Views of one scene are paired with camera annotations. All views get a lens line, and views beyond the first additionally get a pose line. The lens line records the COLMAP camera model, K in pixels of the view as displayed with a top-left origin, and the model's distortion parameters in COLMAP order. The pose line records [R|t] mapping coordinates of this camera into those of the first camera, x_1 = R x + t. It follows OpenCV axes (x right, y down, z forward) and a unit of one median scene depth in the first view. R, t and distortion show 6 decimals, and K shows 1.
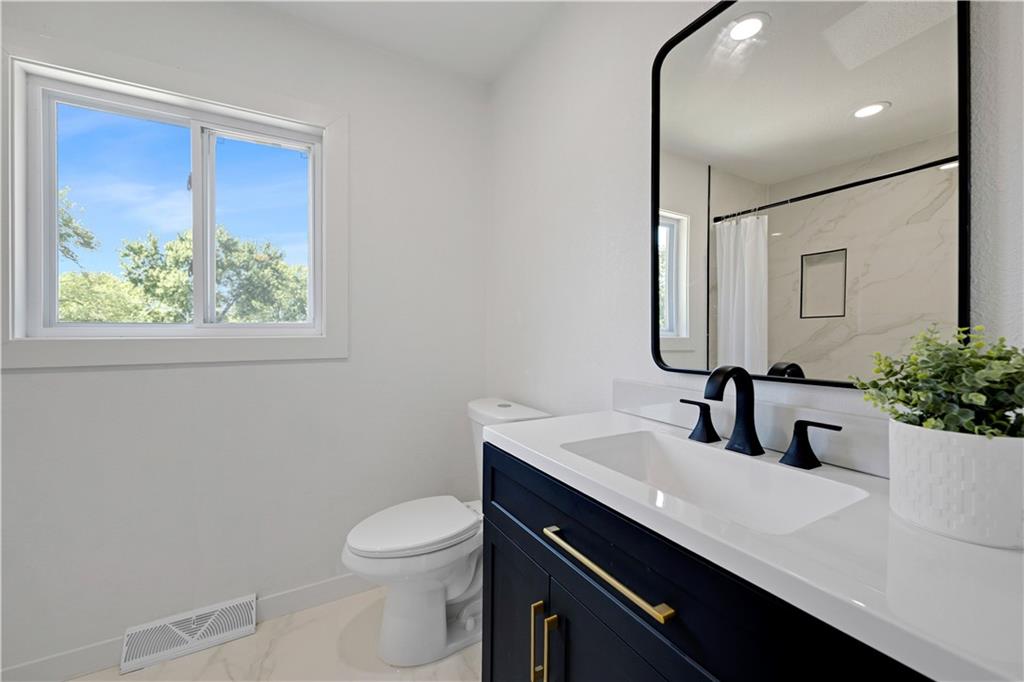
lens RADIAL K [[402.9, 0, 512.0], [0, 402.9, 341.0], [0, 0, 1]] dist [0.000785, -0.000008]
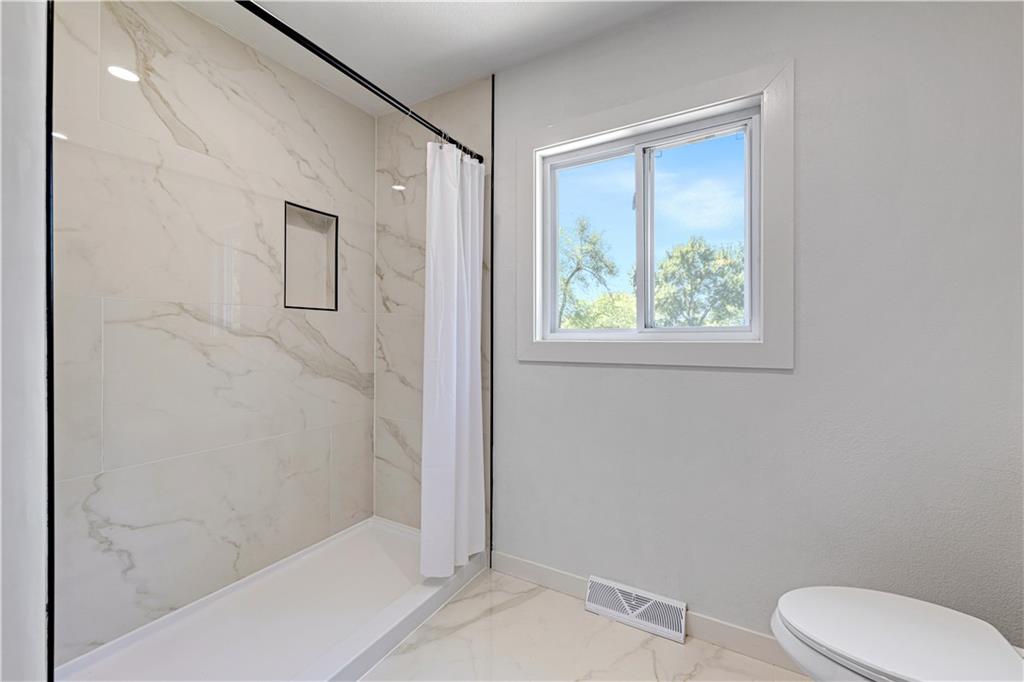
lens RADIAL K [[413.5, 0, 511.5], [0, 413.5, 338.1], [0, 0, 1]] dist [-0.000196, 0.000074]
pose [[0.495677, 0.004609, -0.868495, 0.022544], [-0.019676, 0.999789, -0.005923, -0.003438], [0.868284, 0.020024, 0.495663, 0.120682]]
